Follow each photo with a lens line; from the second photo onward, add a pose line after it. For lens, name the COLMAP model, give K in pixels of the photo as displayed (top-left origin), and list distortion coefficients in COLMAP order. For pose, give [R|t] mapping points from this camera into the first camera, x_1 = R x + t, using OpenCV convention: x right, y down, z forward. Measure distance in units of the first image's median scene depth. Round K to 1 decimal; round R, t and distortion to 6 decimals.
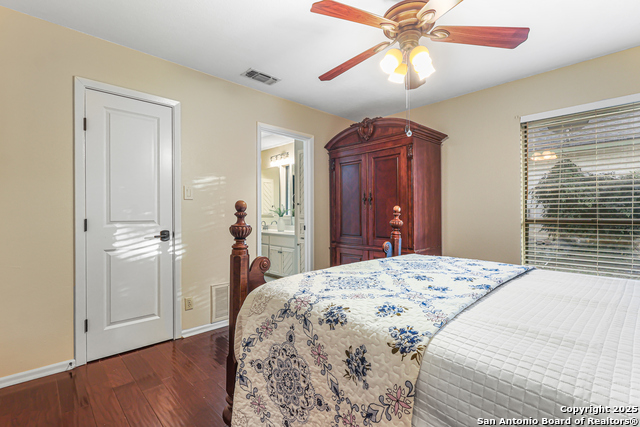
lens RADIAL K [[296.4, 0, 314.5], [0, 296.4, 210.0], [0, 0, 1]] dist [-0.004923, -0.000209]
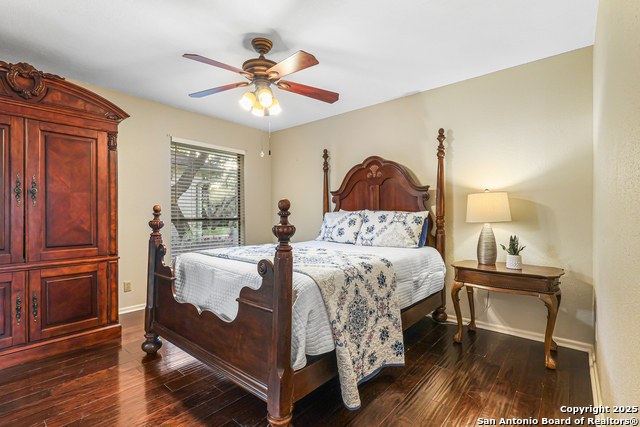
lens RADIAL K [[296.4, 0, 315.0], [0, 296.4, 216.2], [0, 0, 1]] dist [-0.004923, -0.000209]
pose [[-0.105358, -0.007472, 0.994406, -1.550644], [-0.011152, 0.999918, 0.006332, 0.020697], [-0.994372, -0.010423, -0.105432, 1.328647]]
